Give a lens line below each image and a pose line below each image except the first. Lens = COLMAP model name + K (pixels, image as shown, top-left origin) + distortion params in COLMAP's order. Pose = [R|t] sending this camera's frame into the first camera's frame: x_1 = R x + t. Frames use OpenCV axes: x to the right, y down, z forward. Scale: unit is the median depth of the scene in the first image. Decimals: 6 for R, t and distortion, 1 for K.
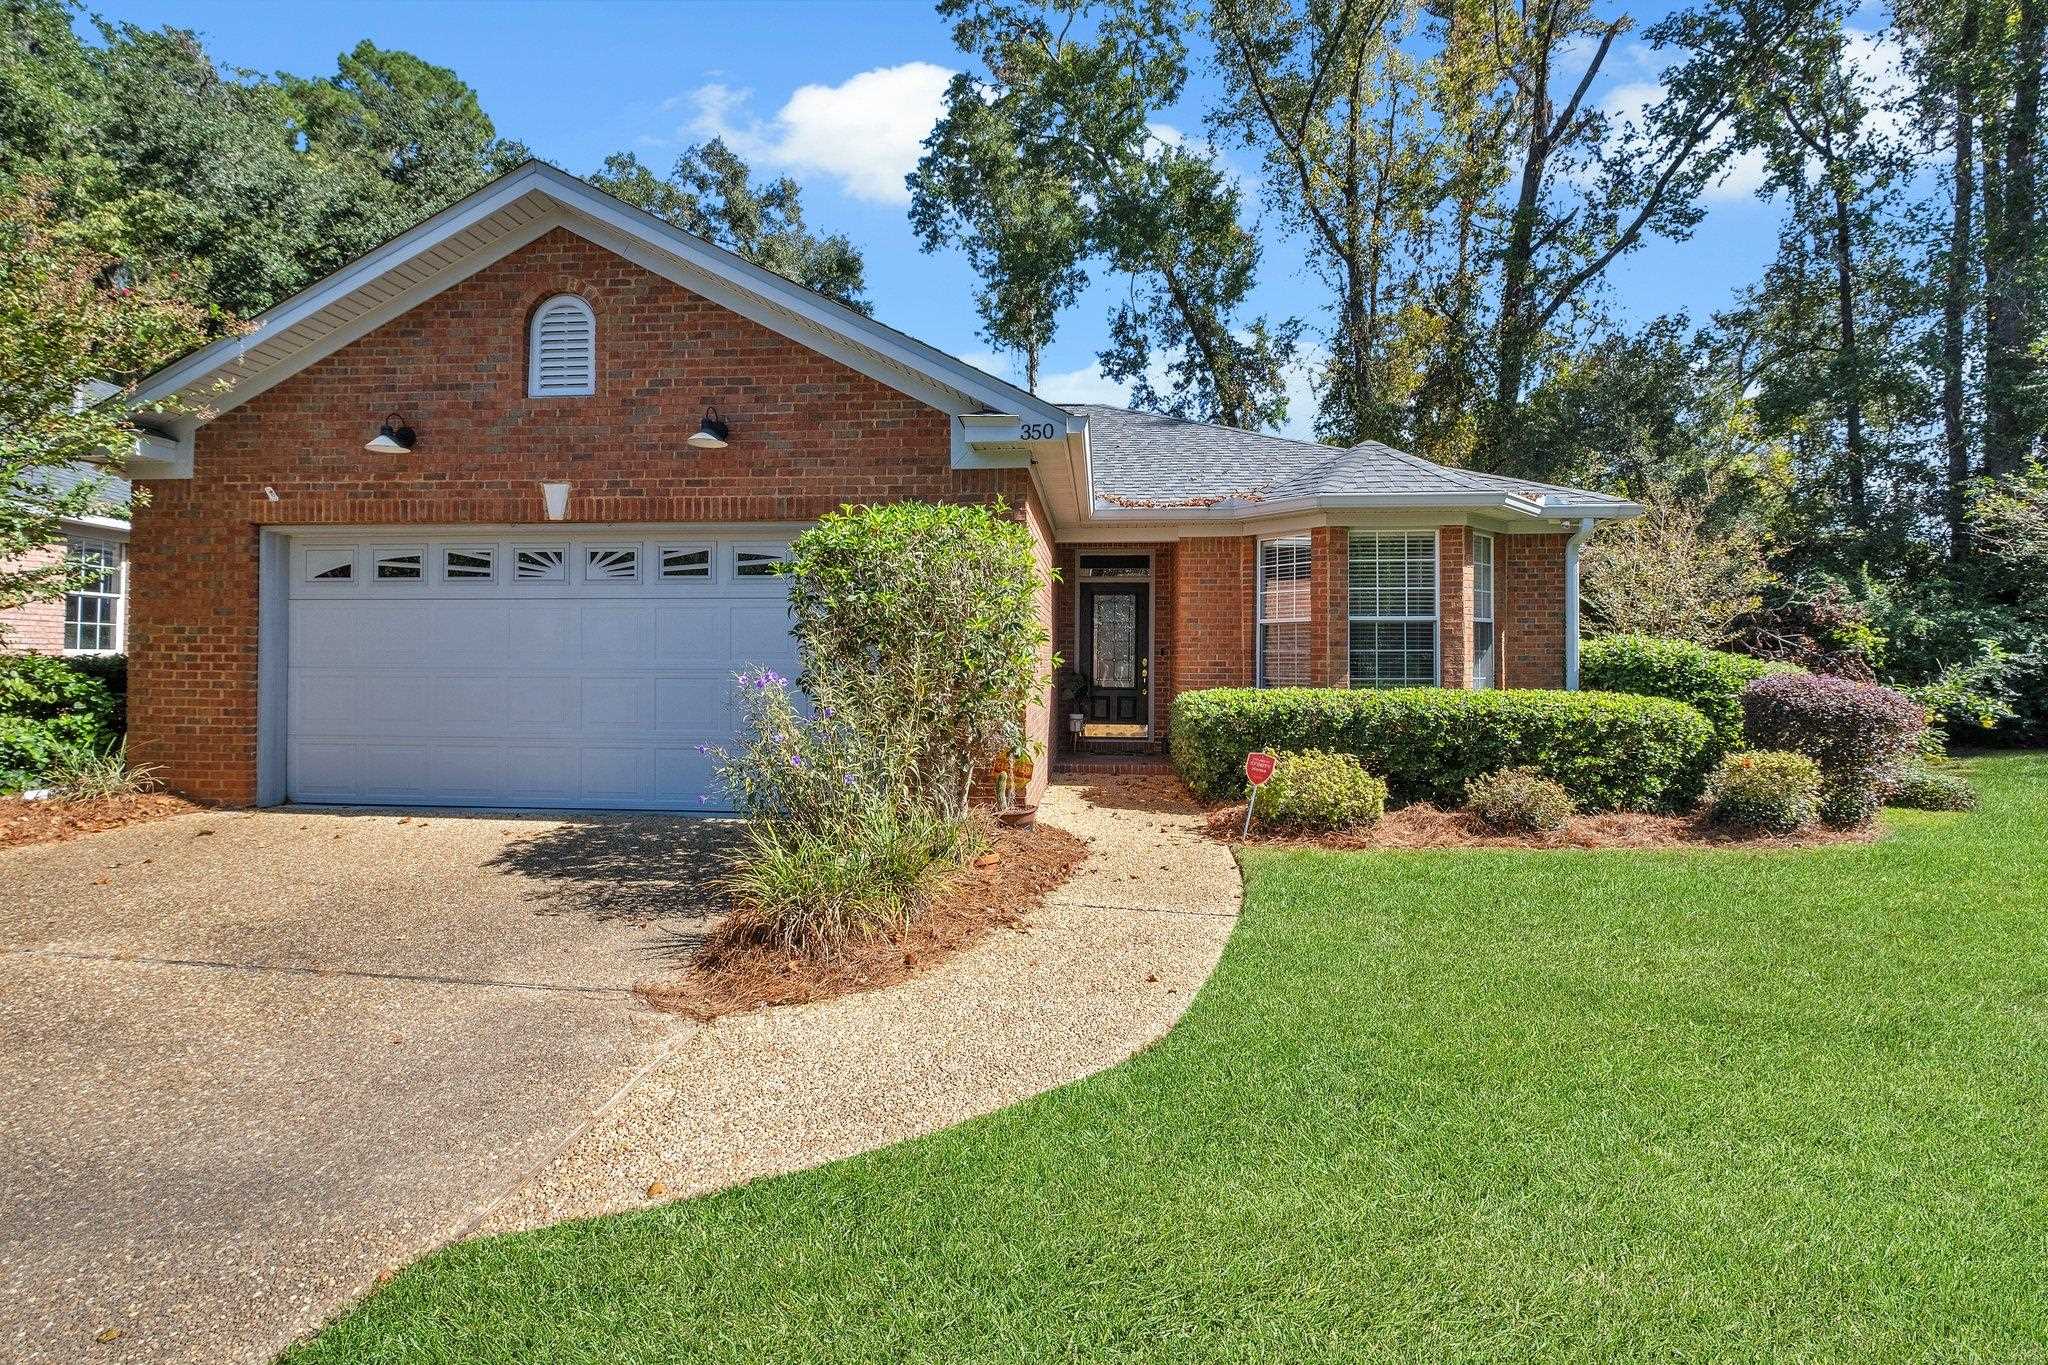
lens RADIAL K [[884.9, 0, 1027.1], [0, 884.9, 652.4], [0, 0, 1]] dist [-0.003957, 0.000435]
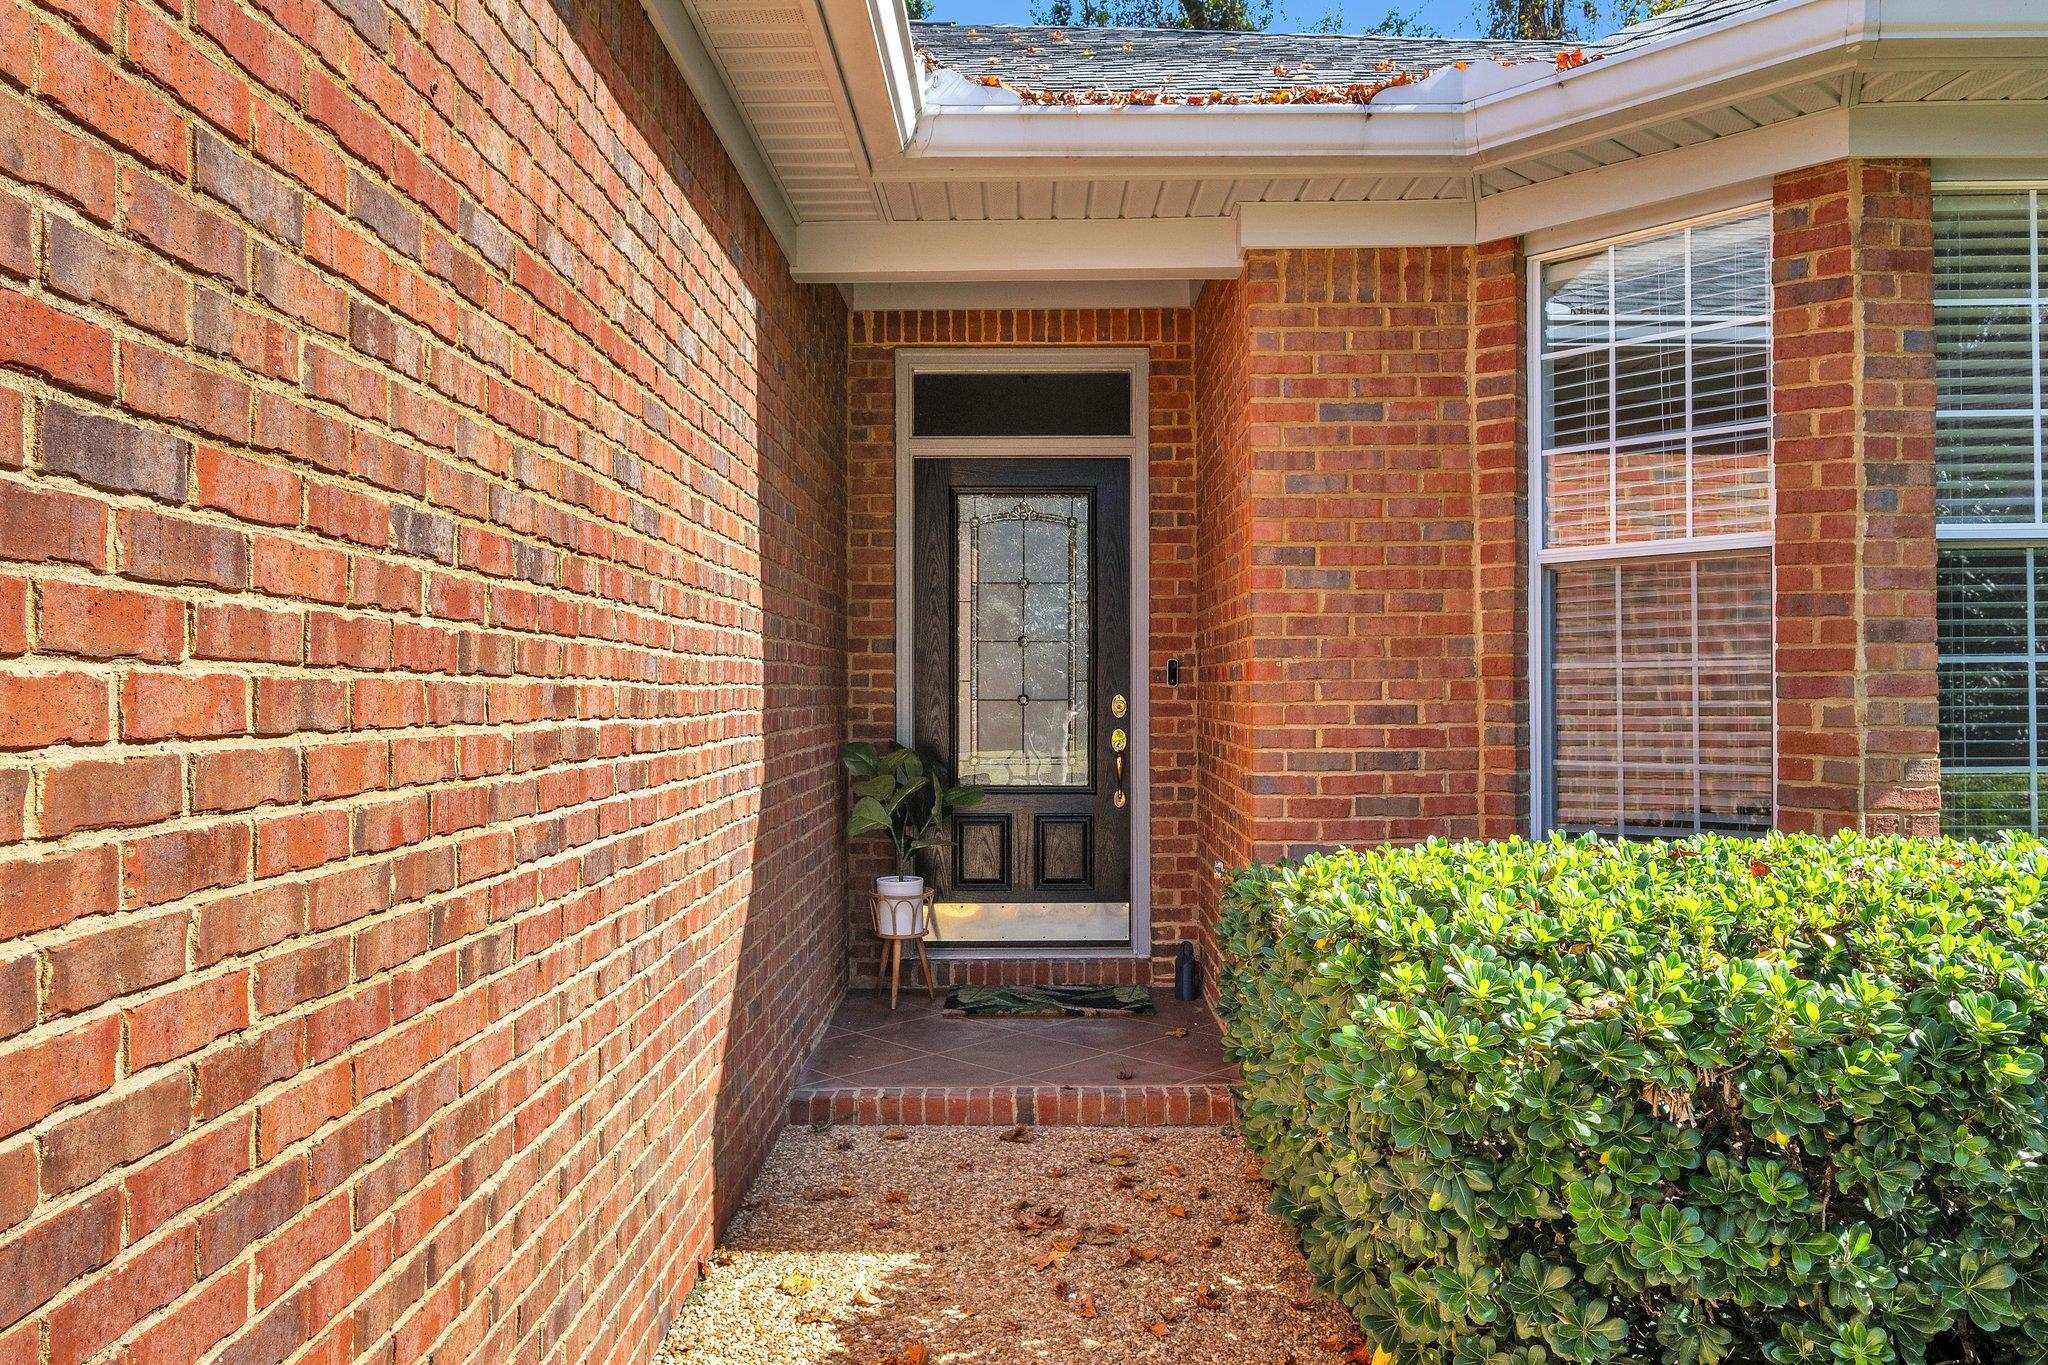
lens RADIAL K [[1476.0, 0, 1033.7], [0, 1476.0, 674.7], [0, 0, 1]] dist [0.019718, 0.001770]
pose [[0.996527, -0.010054, 0.082657, 0.068141], [0.010190, 0.999947, -0.001217, 0.000273], [-0.082641, 0.002055, 0.996577, 0.549361]]
